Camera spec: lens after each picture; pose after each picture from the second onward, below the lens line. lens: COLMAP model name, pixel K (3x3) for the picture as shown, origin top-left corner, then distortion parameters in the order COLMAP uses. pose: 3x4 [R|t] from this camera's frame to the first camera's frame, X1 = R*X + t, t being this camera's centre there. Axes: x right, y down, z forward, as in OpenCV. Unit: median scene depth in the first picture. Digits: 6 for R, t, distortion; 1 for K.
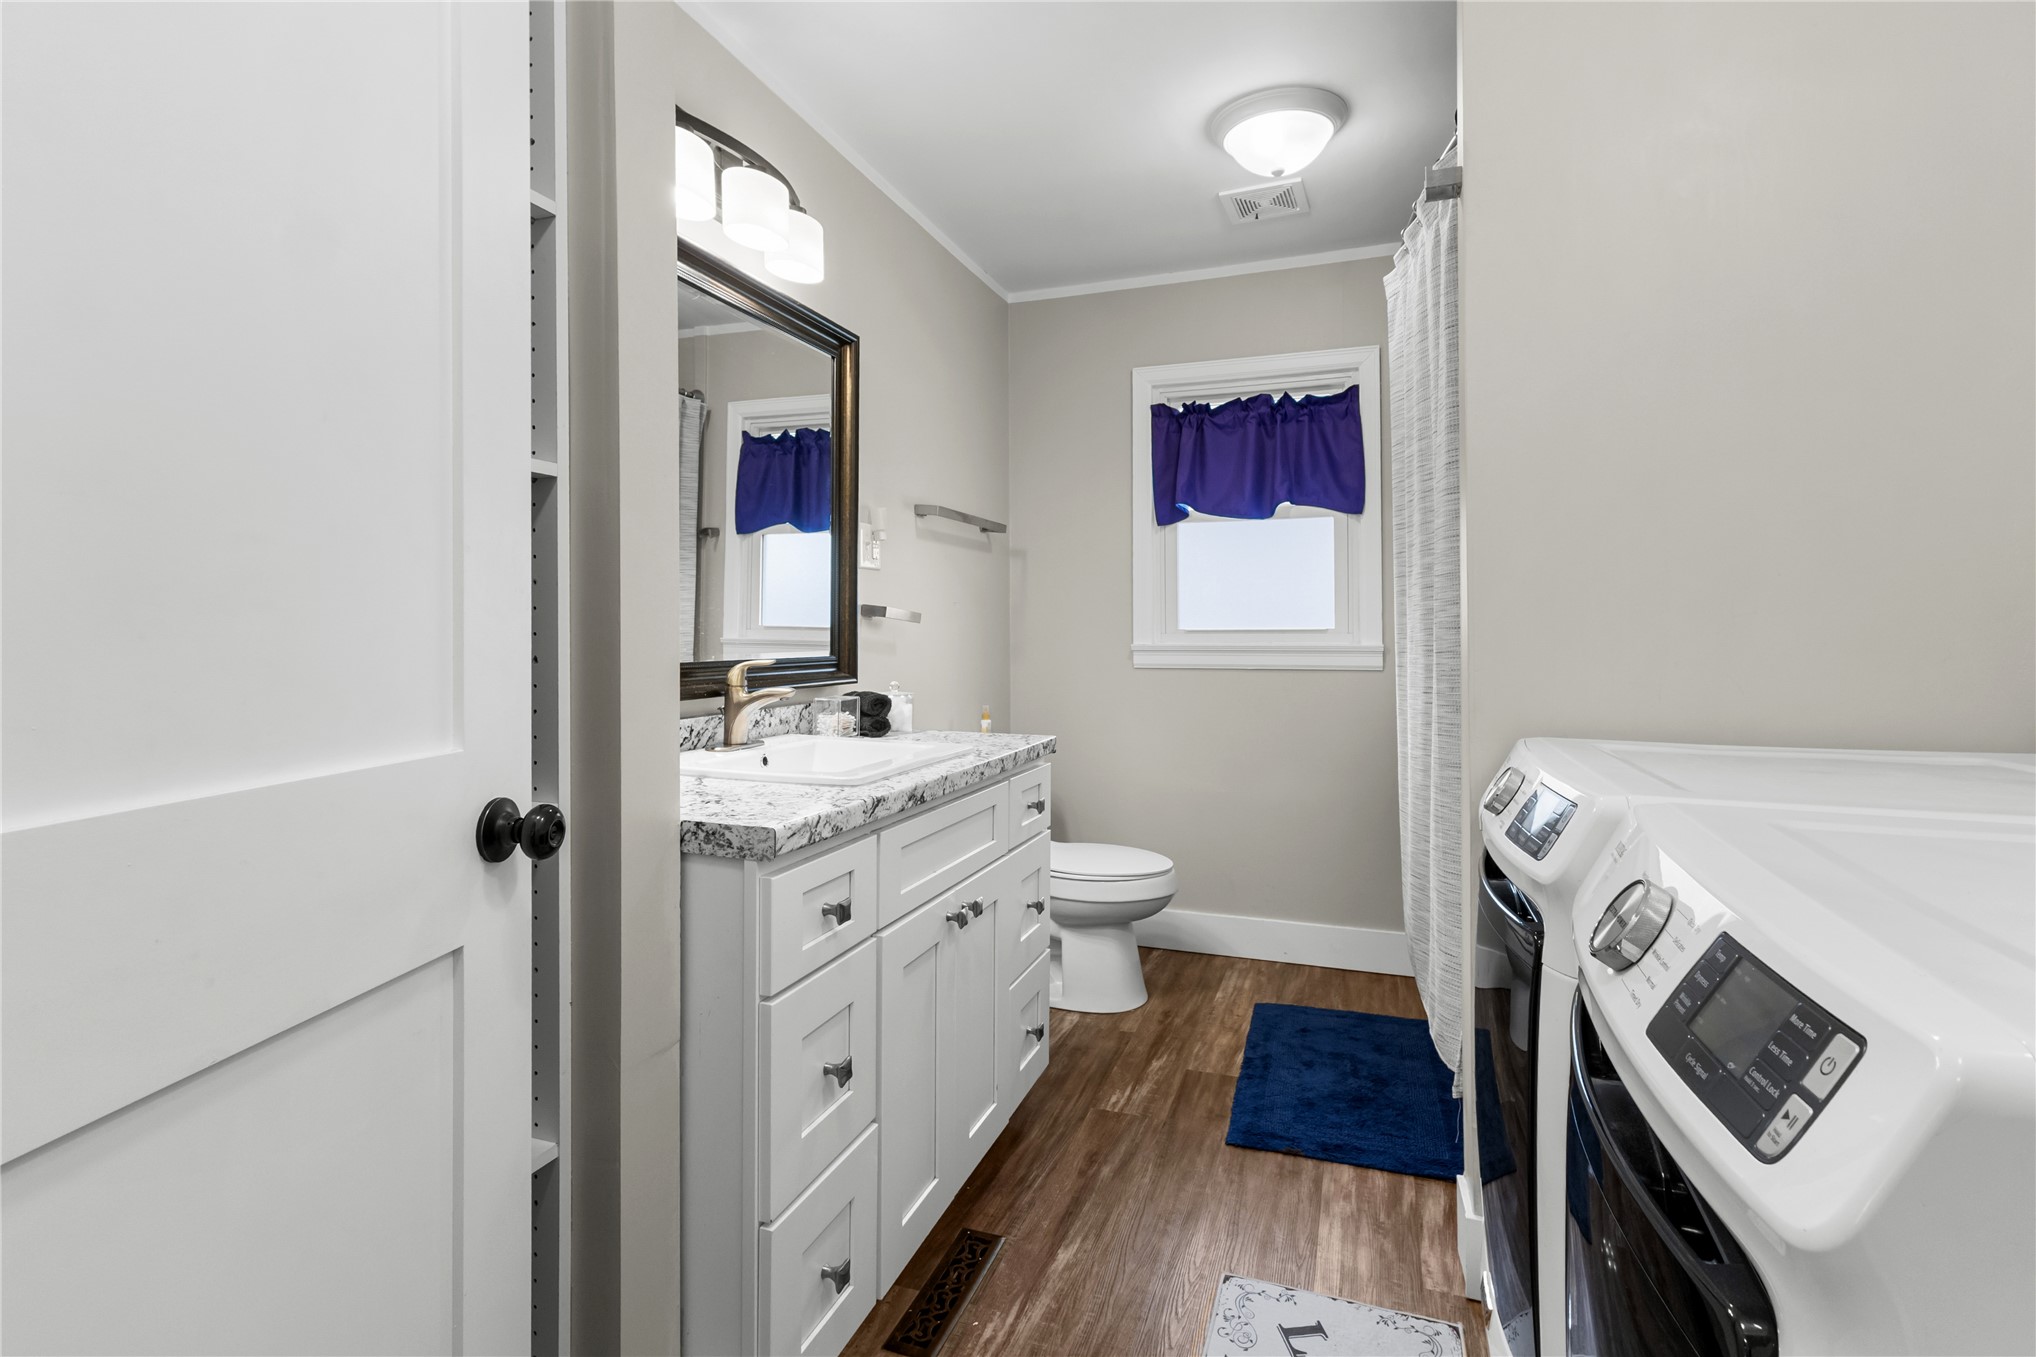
lens RADIAL K [[1000.1, 0, 1009.0], [0, 1000.1, 630.2], [0, 0, 1]] dist [-0.001088, 0.001720]
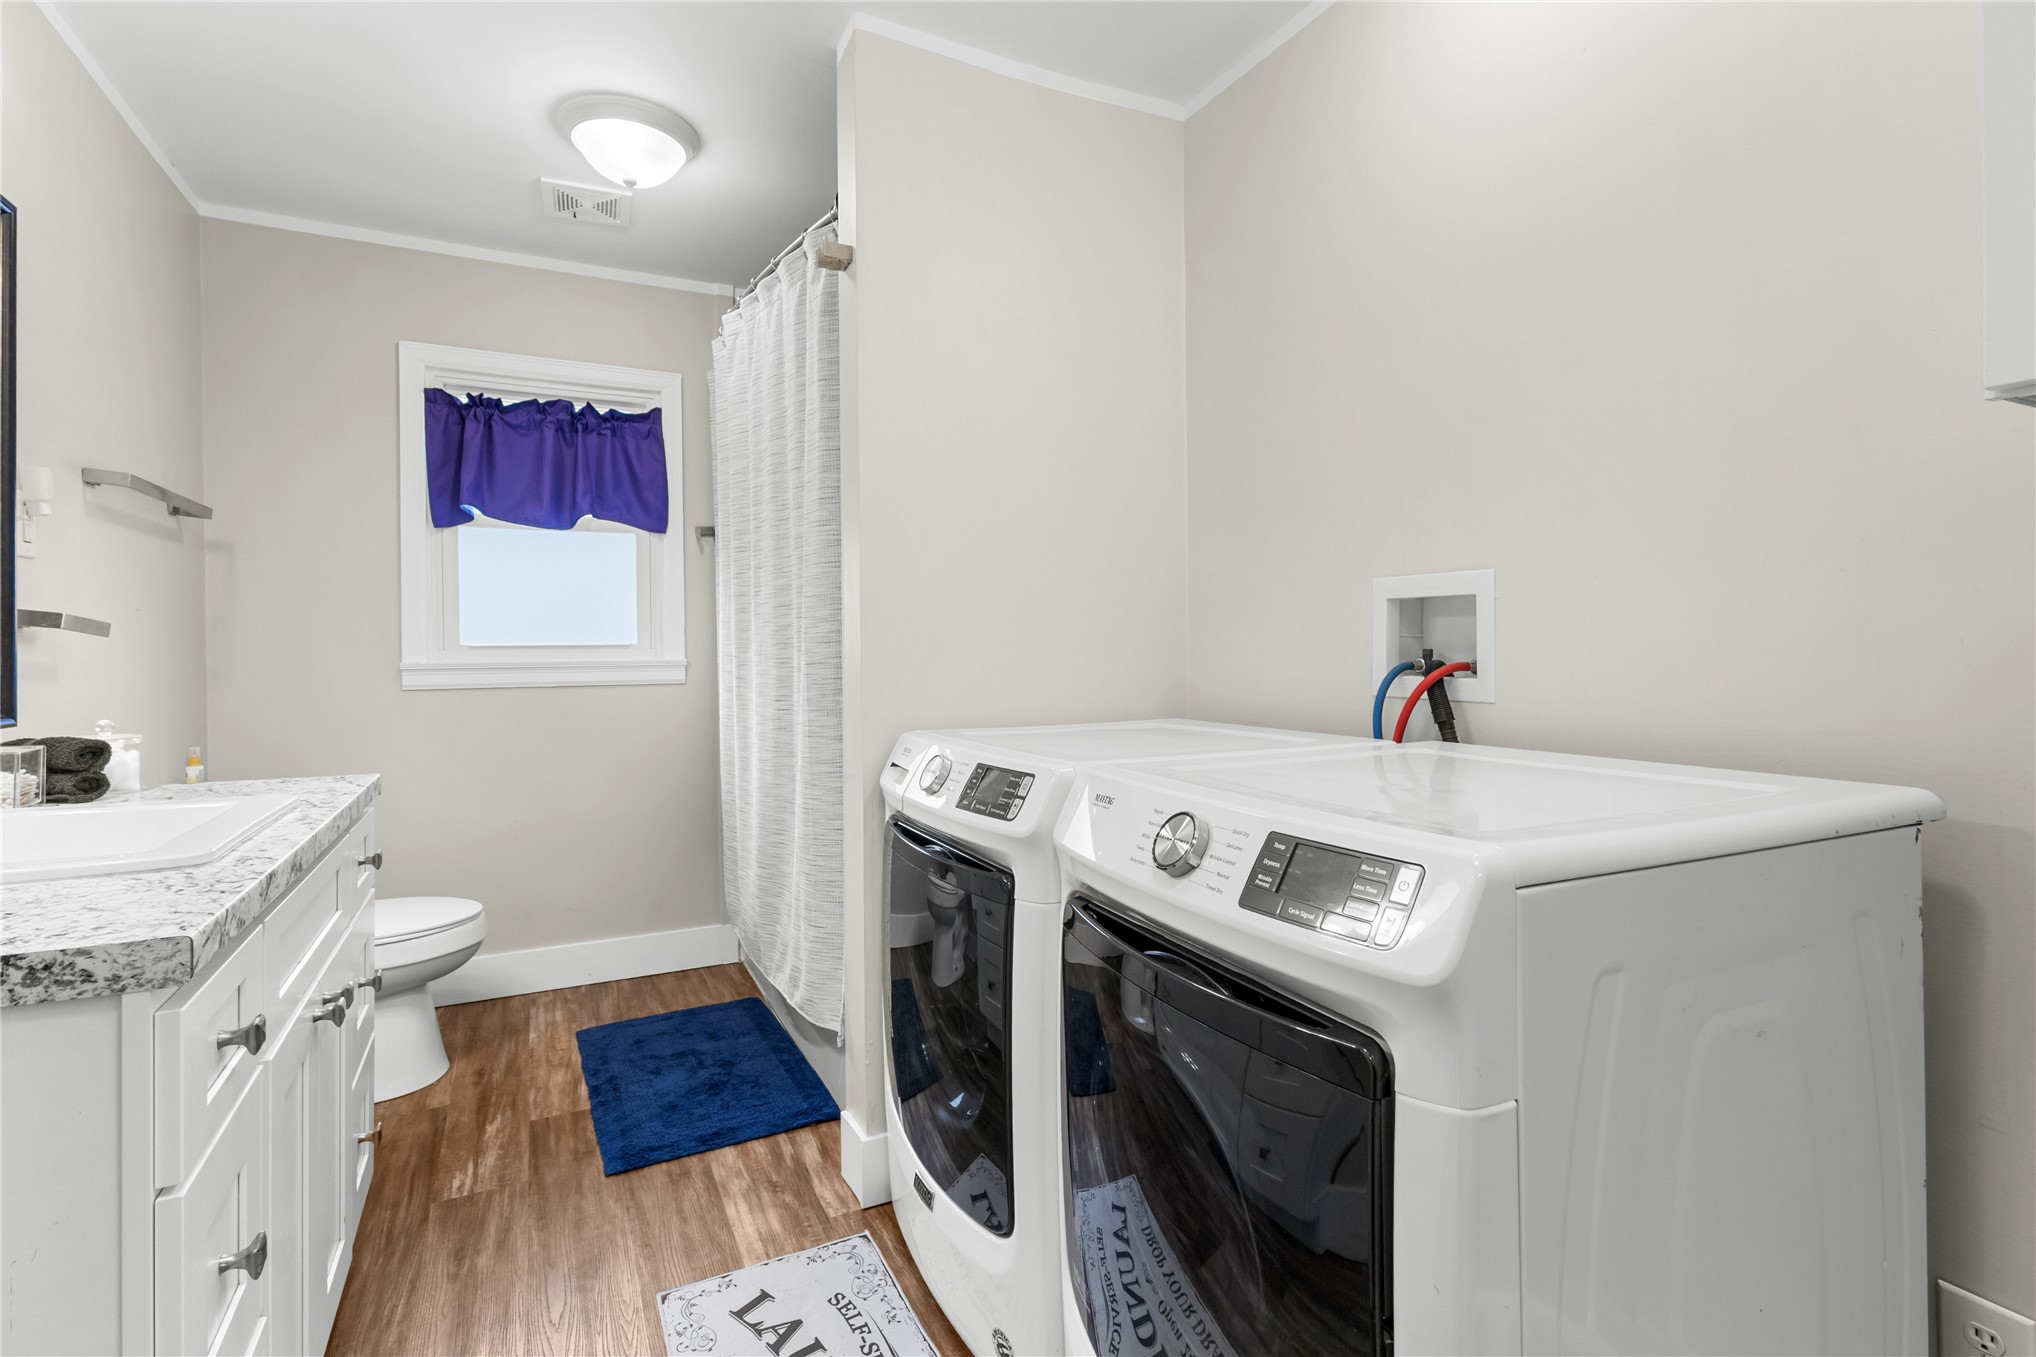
lens RADIAL K [[964.6, 0, 1009.4], [0, 964.6, 652.0], [0, 0, 1]] dist [-0.003118, 0.001564]
pose [[0.668959, -0.008566, 0.743250, -0.182629], [0.004432, 0.999962, 0.007536, 0.001143], [-0.743286, -0.001747, 0.668971, 0.075772]]
